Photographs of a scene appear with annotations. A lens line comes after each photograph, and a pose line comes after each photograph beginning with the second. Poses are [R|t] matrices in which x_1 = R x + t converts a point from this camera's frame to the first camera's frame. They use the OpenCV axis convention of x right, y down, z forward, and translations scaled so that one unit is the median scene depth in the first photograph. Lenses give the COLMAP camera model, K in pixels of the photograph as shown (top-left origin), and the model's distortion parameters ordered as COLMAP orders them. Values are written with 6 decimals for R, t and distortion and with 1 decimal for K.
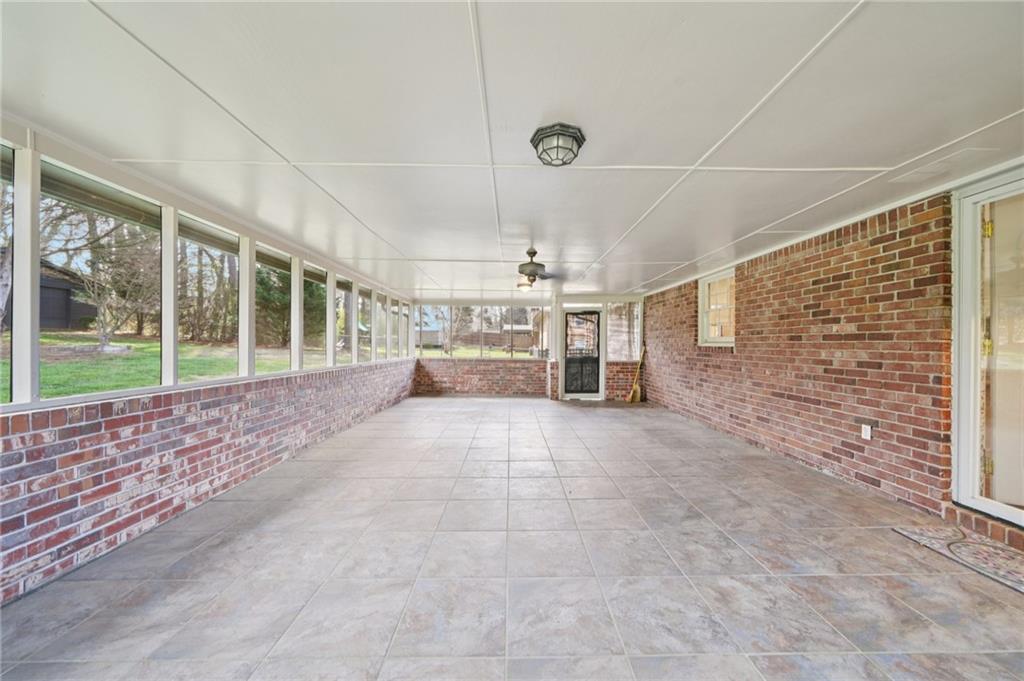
lens RADIAL K [[349.7, 0, 511.9], [0, 349.7, 343.4], [0, 0, 1]] dist [-0.004685, 0.000297]
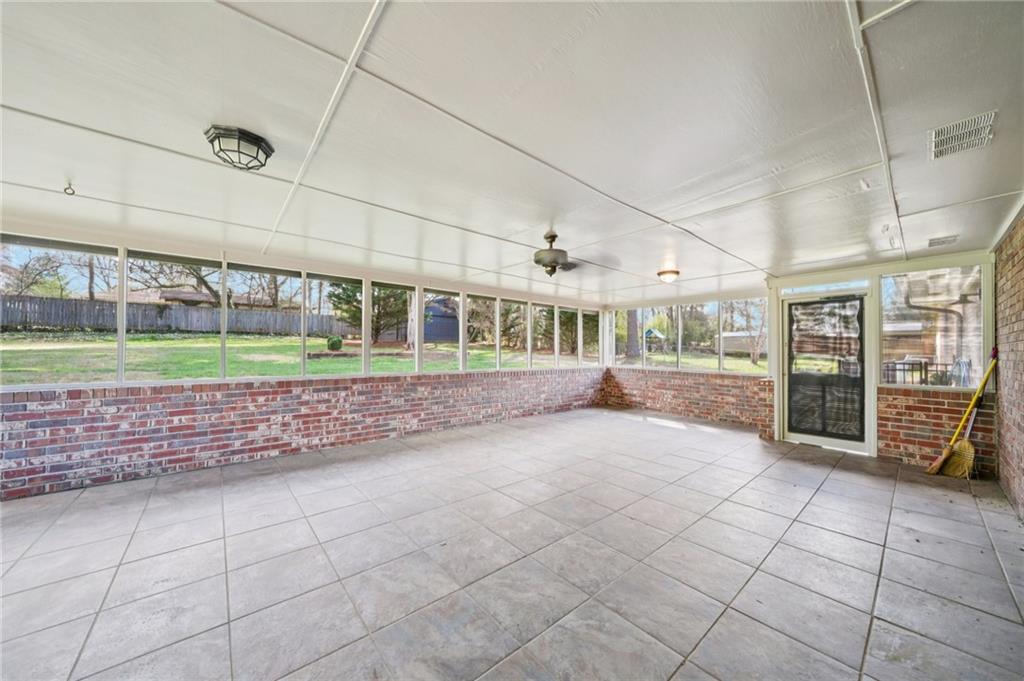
lens RADIAL K [[349.7, 0, 512.3], [0, 349.7, 346.3], [0, 0, 1]] dist [-0.004685, 0.000297]
pose [[0.646108, -0.007117, -0.763213, 0.456088], [-0.002503, 0.999931, -0.011443, -0.002976], [0.763242, 0.009304, 0.646046, 0.322506]]
